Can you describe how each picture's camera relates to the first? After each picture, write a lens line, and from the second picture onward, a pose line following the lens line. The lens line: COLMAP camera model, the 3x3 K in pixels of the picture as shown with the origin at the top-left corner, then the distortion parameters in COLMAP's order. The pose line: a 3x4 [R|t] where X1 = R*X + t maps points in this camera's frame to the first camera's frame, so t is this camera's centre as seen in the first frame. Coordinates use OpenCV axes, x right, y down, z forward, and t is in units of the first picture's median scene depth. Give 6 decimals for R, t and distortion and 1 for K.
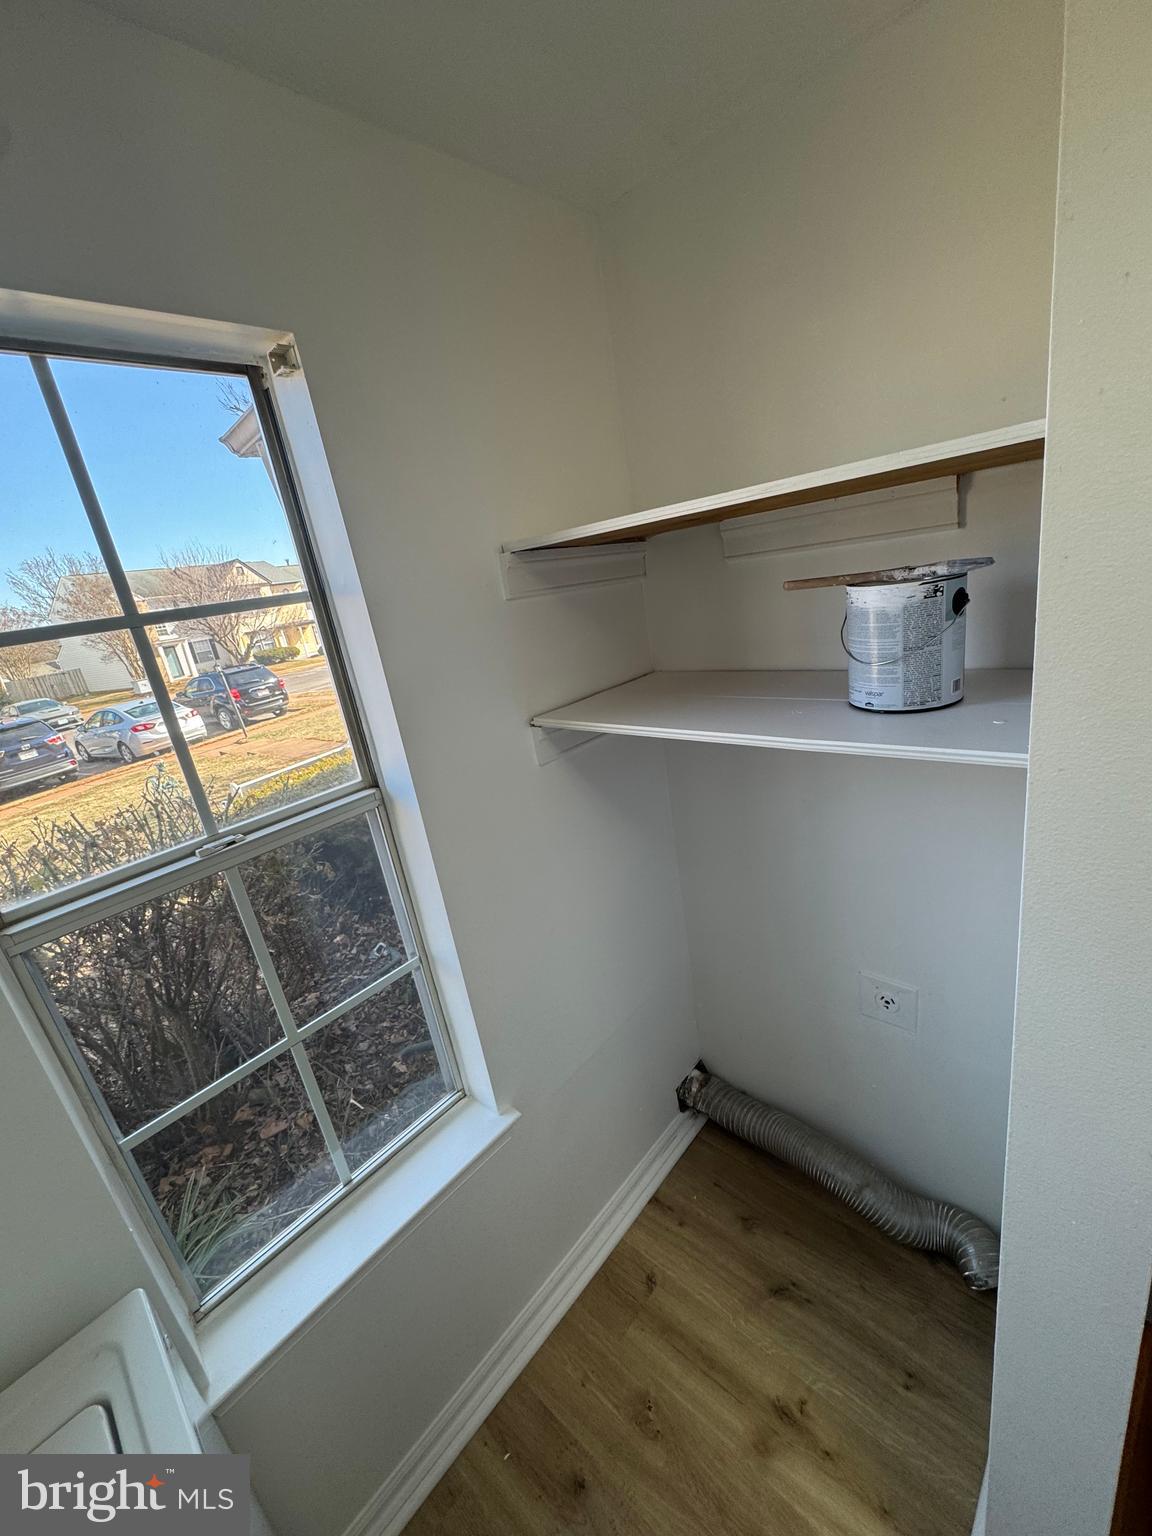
lens RADIAL K [[613.2, 0, 582.4], [0, 613.2, 770.7], [0, 0, 1]] dist [-0.003047, 0.000058]
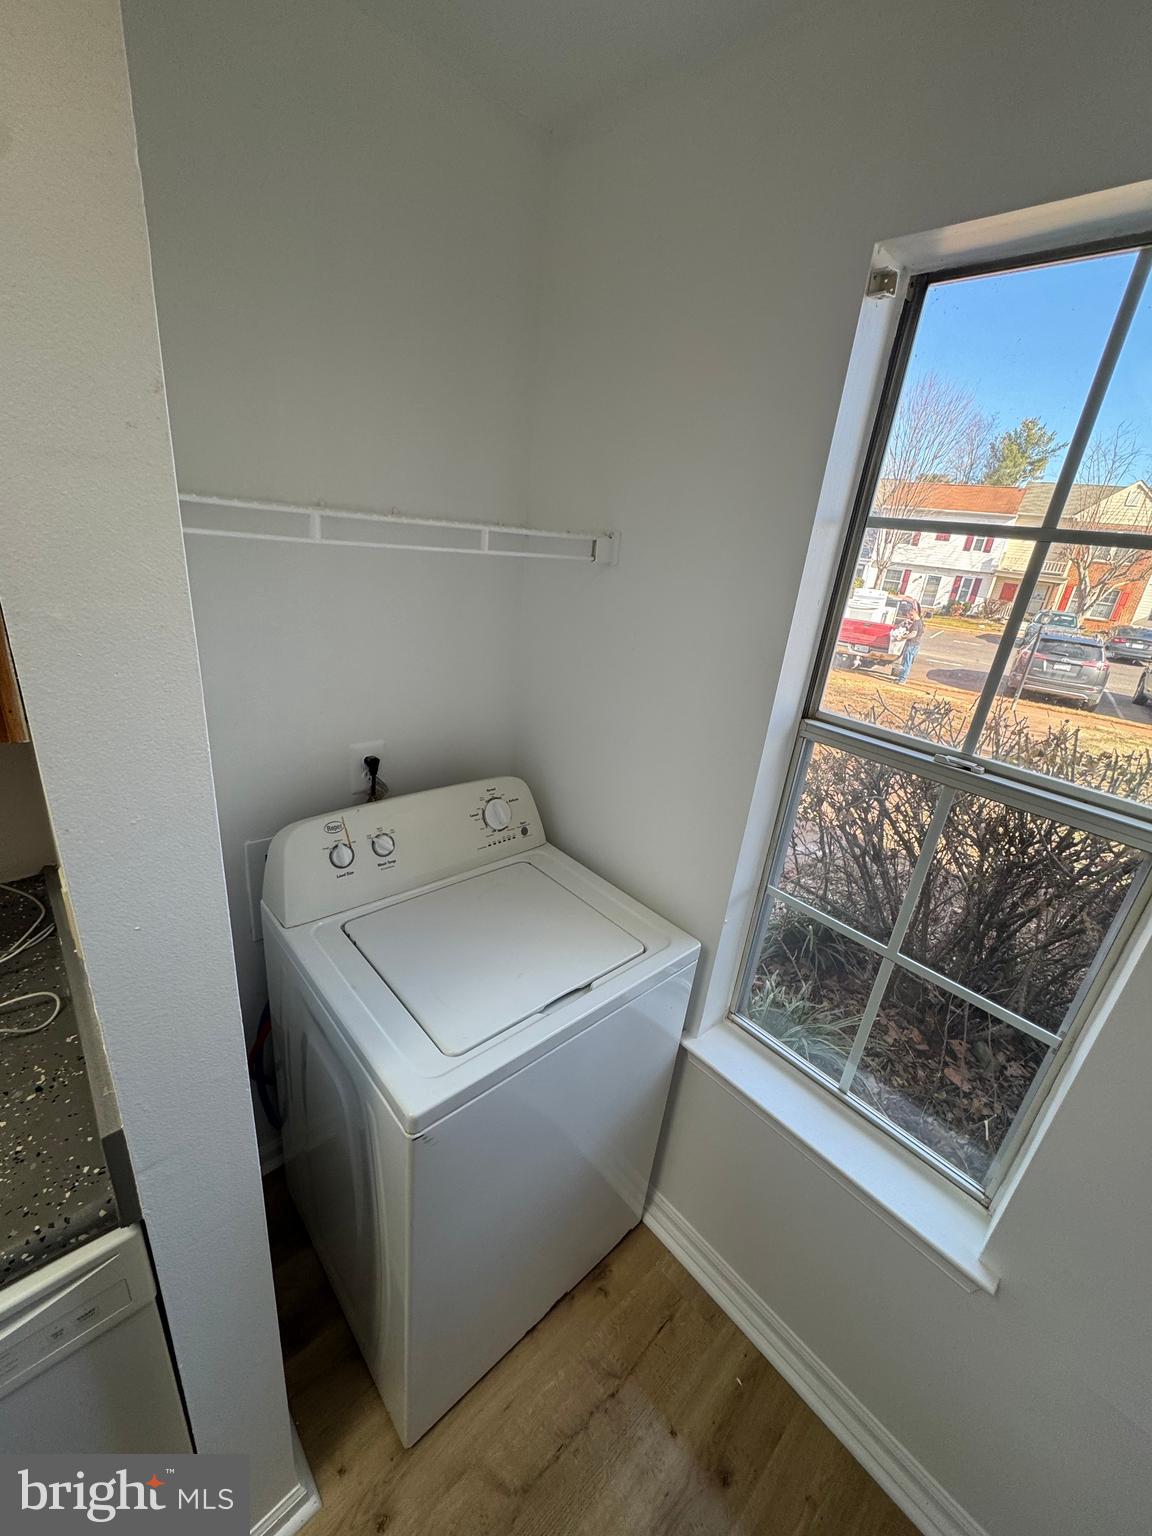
lens RADIAL K [[613.2, 0, 580.3], [0, 613.2, 763.9], [0, 0, 1]] dist [-0.003047, 0.000058]
pose [[-0.097212, 0.493509, -0.864291, 0.285497], [-0.389037, 0.780470, 0.489405, -0.106779], [0.916079, 0.383817, 0.116122, 0.236204]]
